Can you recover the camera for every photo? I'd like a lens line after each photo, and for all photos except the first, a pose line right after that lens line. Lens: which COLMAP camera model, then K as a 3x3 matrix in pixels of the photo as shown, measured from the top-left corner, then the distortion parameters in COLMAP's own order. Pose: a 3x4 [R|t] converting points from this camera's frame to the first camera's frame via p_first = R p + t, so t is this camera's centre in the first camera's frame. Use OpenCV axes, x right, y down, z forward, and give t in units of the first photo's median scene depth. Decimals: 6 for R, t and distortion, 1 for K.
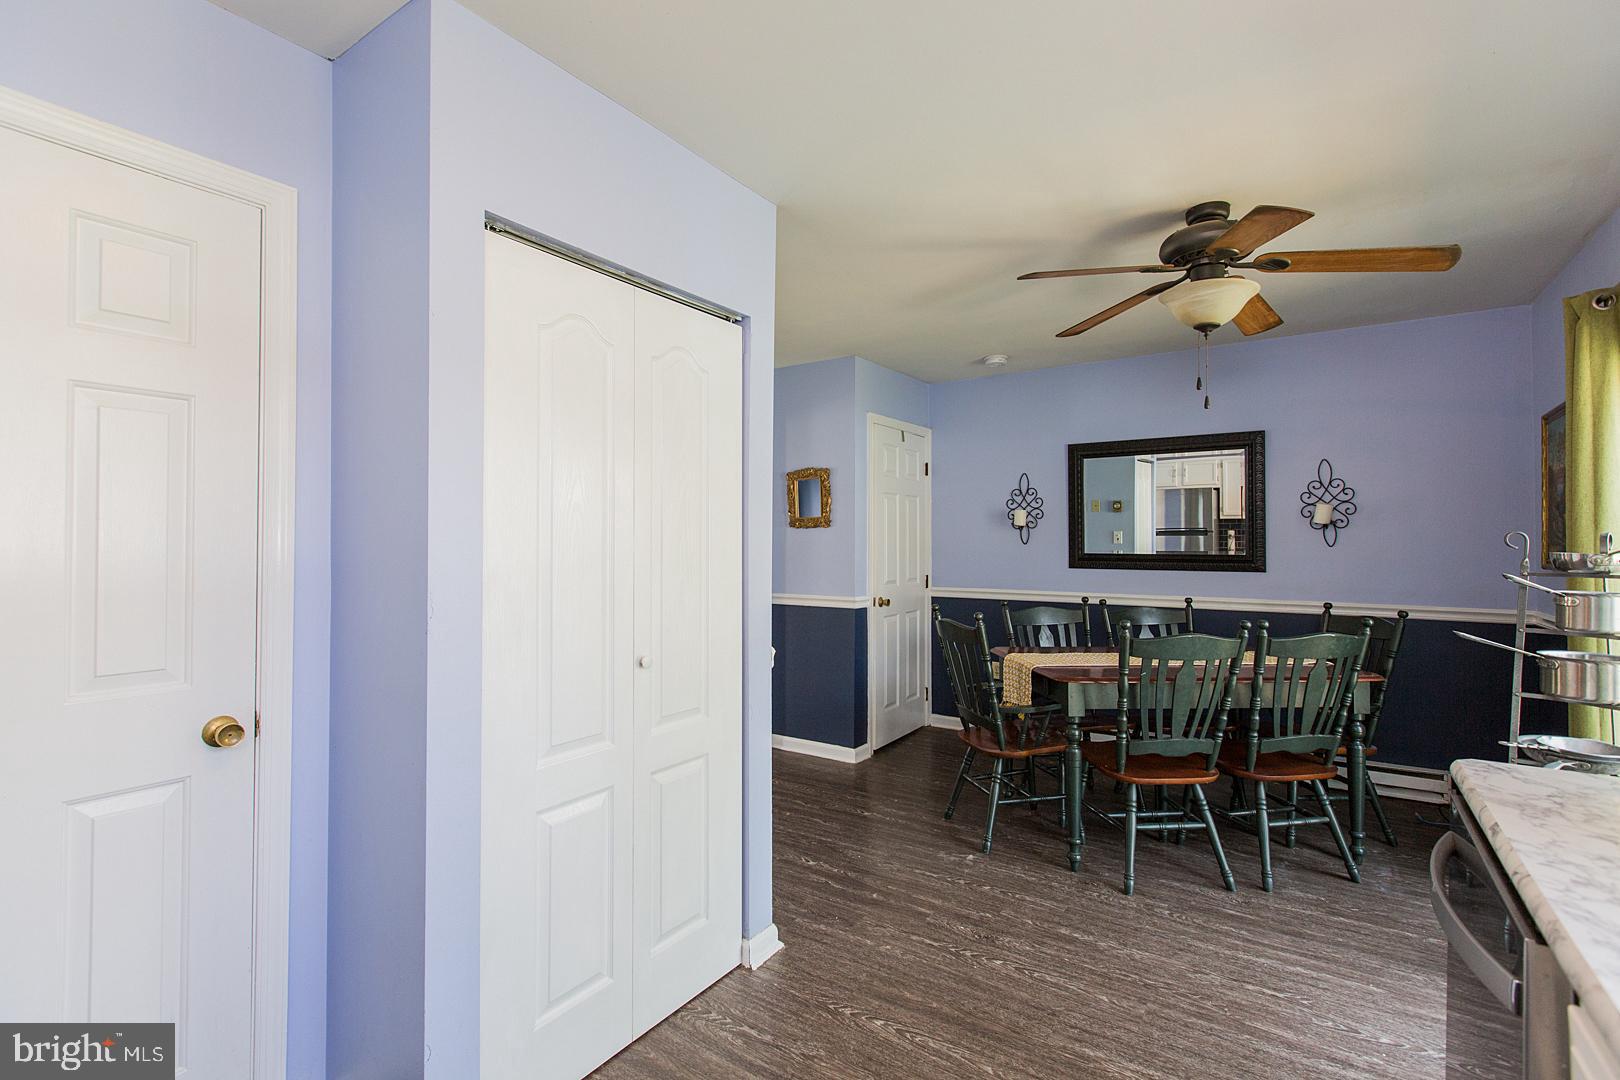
lens RADIAL K [[792.2, 0, 780.0], [0, 792.2, 540.8], [0, 0, 1]] dist [0.003767, 0.000506]
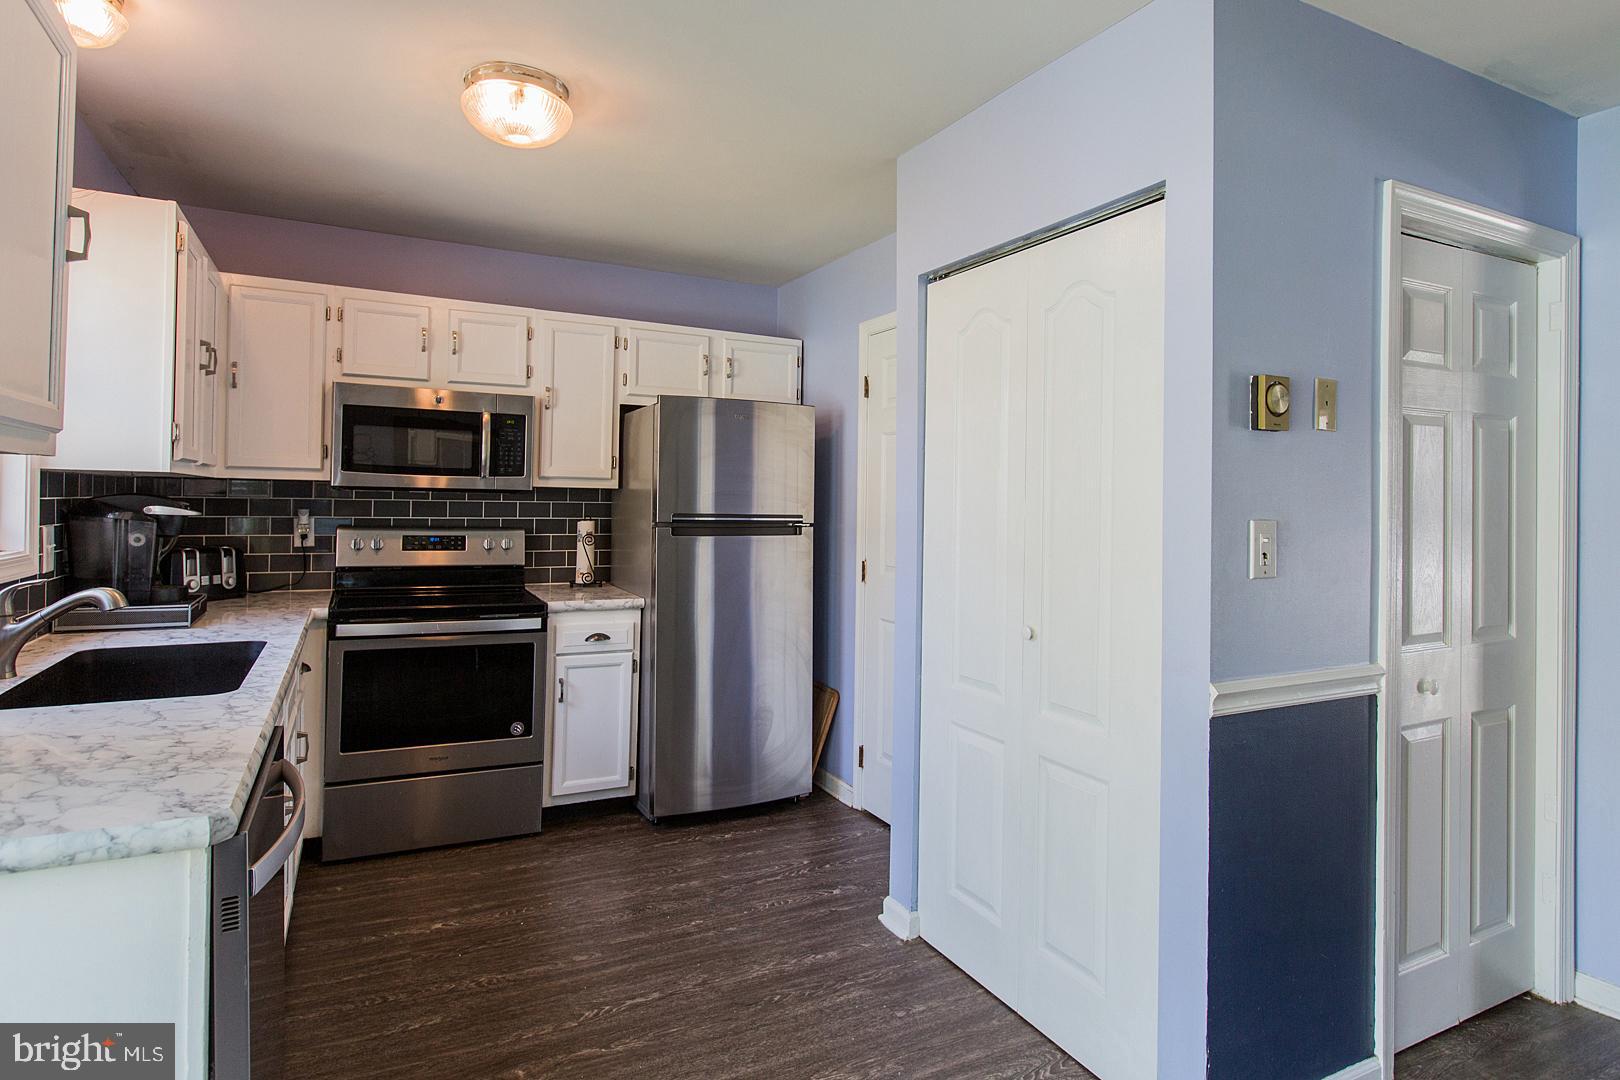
lens RADIAL K [[869.0, 0, 808.5], [0, 869.0, 495.2], [0, 0, 1]] dist [-0.004430, -0.000522]
pose [[-0.458417, -0.009836, -0.888683, 0.835891], [-0.004447, 0.999952, -0.008773, -0.004793], [0.888726, -0.000070, -0.458439, 1.168801]]
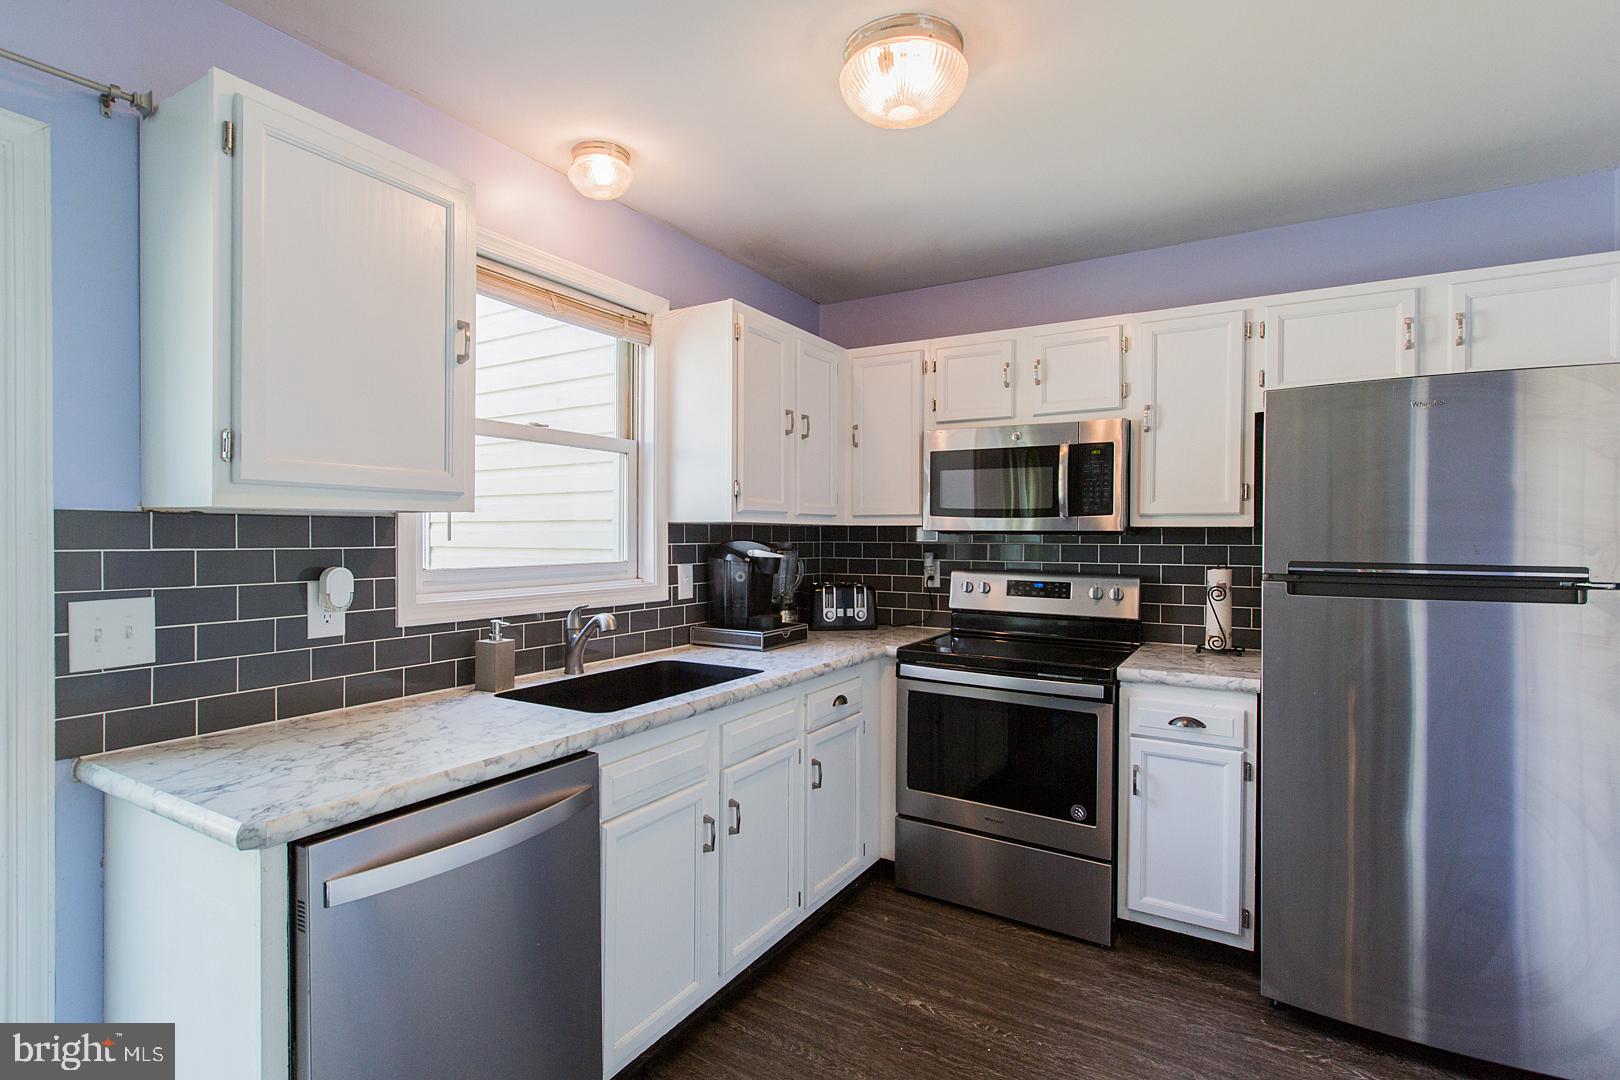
lens RADIAL K [[792.2, 0, 780.0], [0, 792.2, 540.8], [0, 0, 1]] dist [0.003767, 0.000506]
pose [[-0.998359, -0.000305, -0.057259, 0.251225], [-0.000011, 0.999987, -0.005126, -0.004697], [0.057260, -0.005117, -0.998346, 1.171116]]
